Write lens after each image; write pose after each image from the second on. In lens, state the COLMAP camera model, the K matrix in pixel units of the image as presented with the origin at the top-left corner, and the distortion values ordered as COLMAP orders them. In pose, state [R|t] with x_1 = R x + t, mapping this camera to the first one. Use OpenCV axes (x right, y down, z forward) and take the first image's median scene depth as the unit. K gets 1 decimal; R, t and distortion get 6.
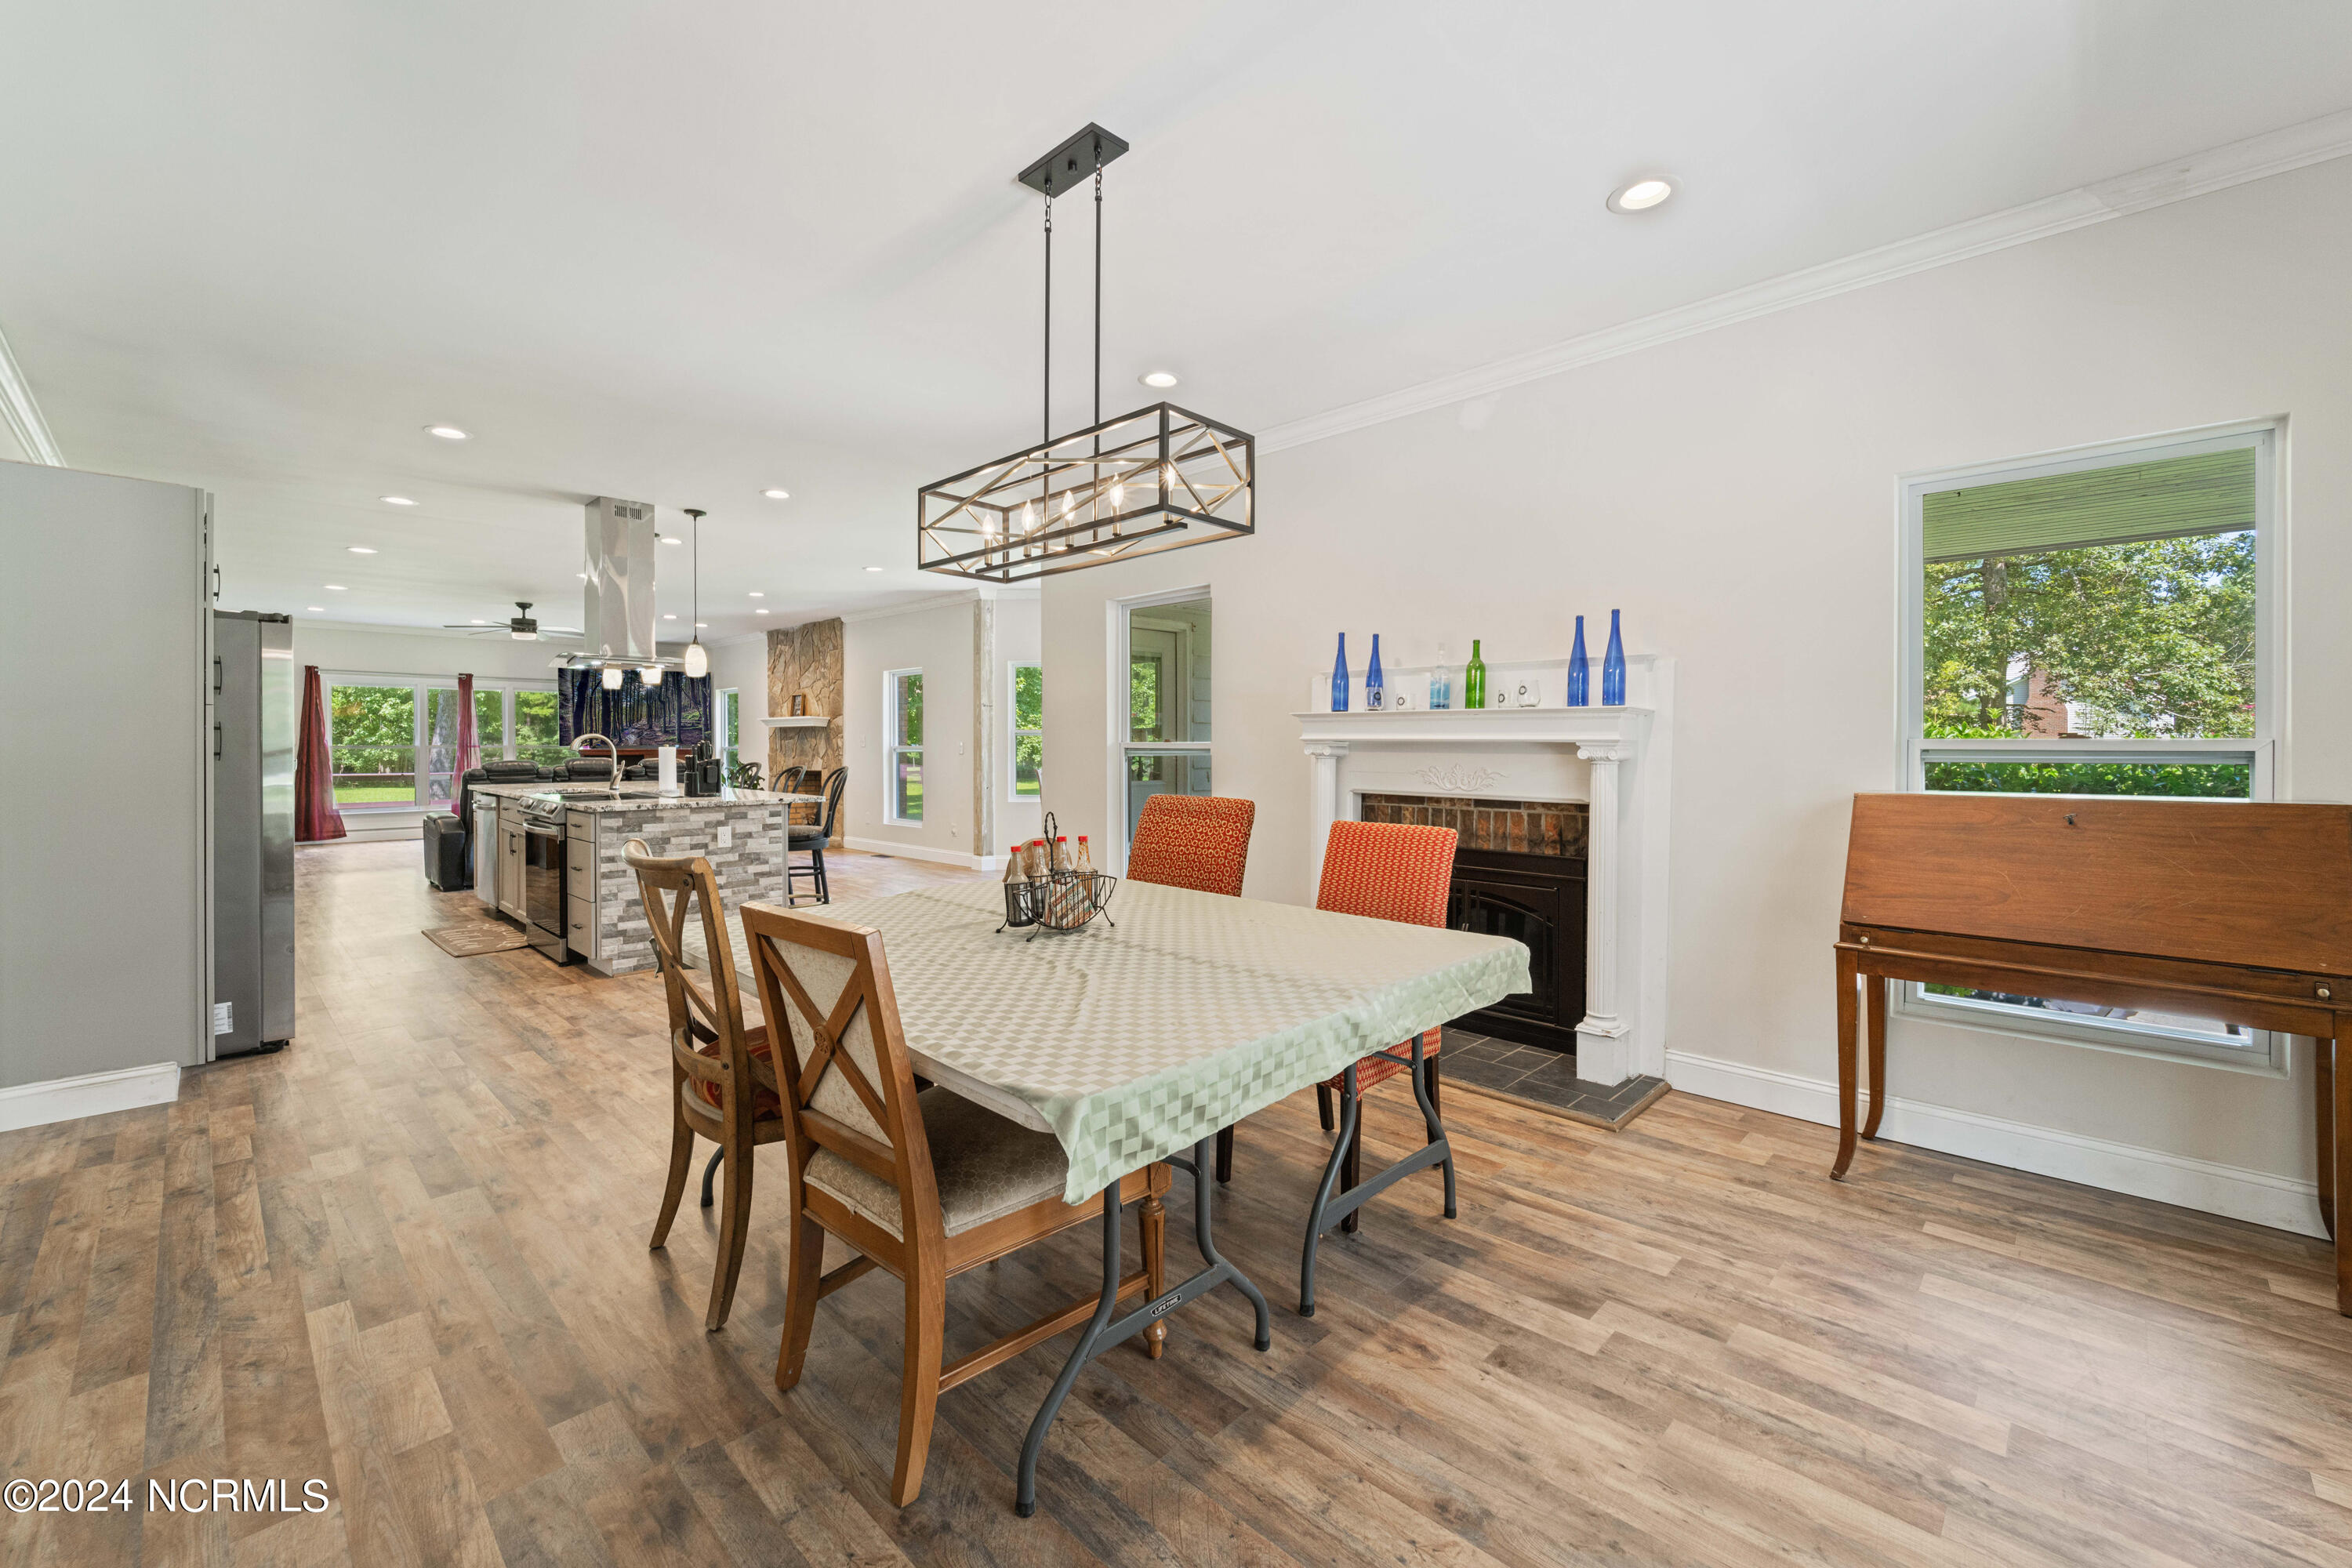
lens RADIAL K [[952.8, 0, 1173.1], [0, 952.8, 750.3], [0, 0, 1]] dist [0.002827, -0.002982]
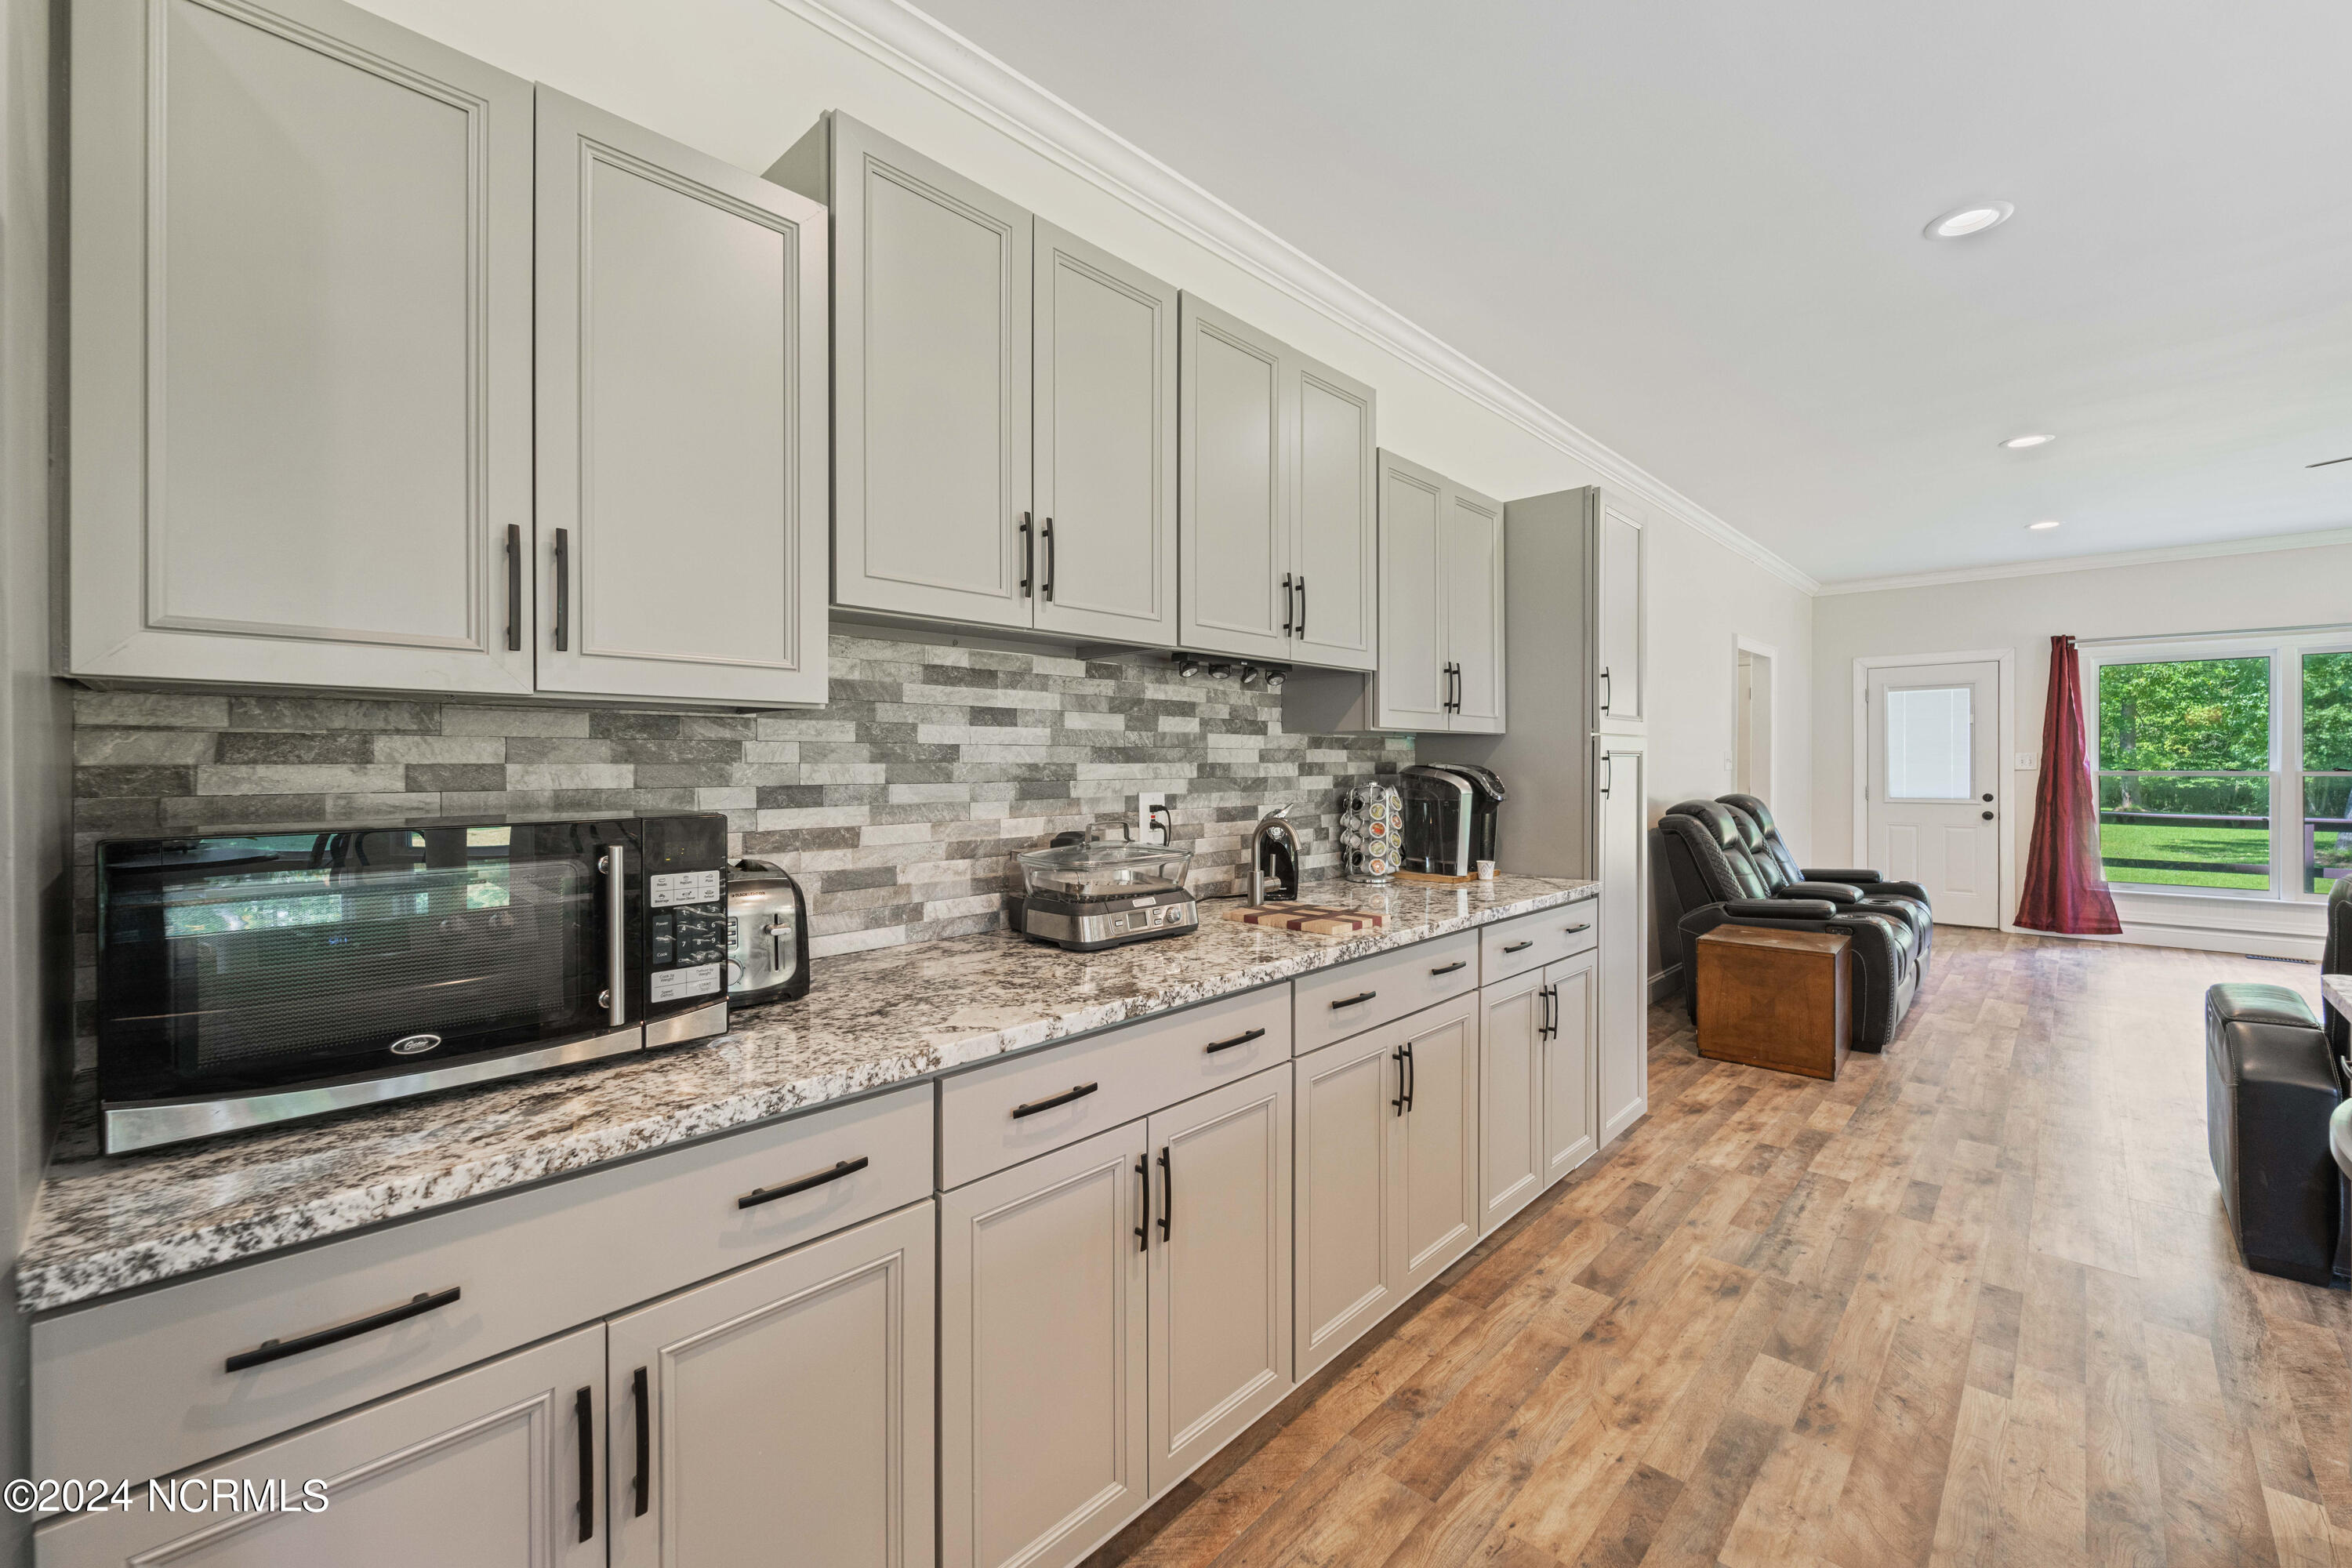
lens RADIAL K [[952.8, 0, 1184.5], [0, 952.8, 766.0], [0, 0, 1]] dist [0.002827, -0.002982]
pose [[0.011590, 0.002333, -0.999930, -0.326560], [-0.002898, 0.999993, 0.002300, -0.007295], [0.999929, 0.002871, 0.011596, 0.459642]]
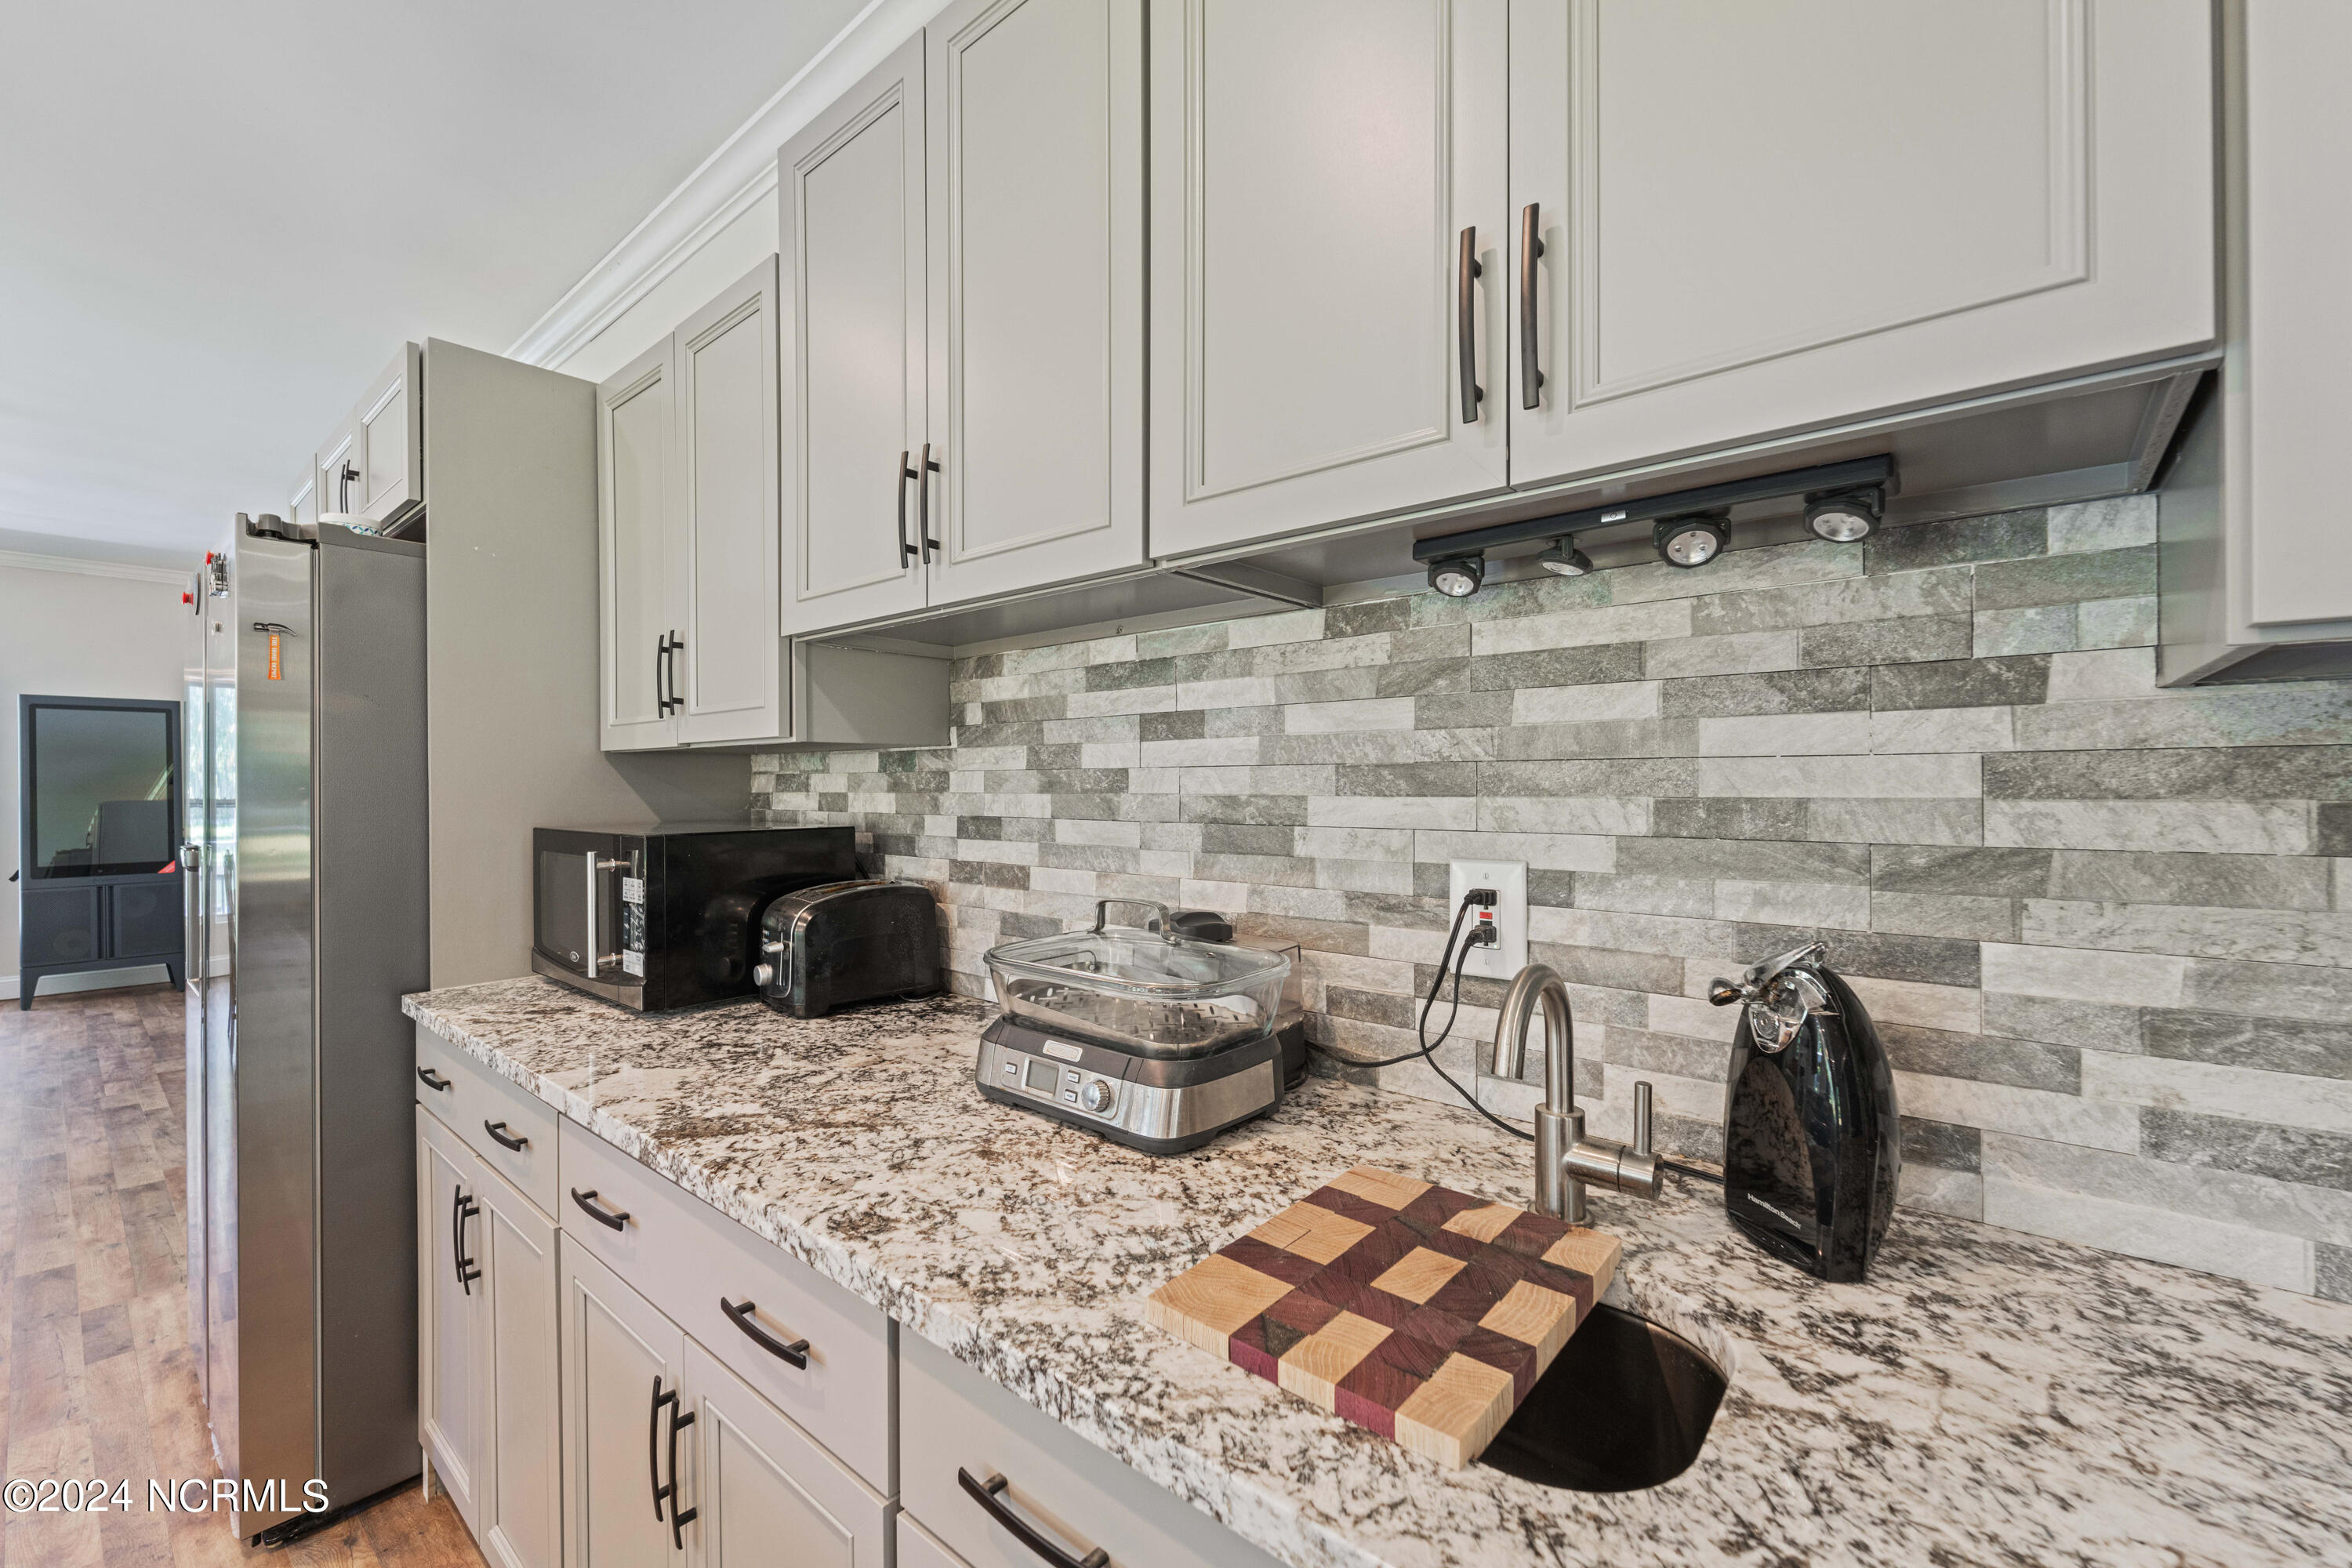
lens RADIAL K [[952.8, 0, 1190.2], [0, 952.8, 787.1], [0, 0, 1]] dist [0.002827, -0.002982]
pose [[-0.996992, 0.001864, -0.077483, -0.499818], [0.001343, 0.999976, 0.006778, -0.009076], [0.077494, 0.006654, -0.996971, 0.547011]]
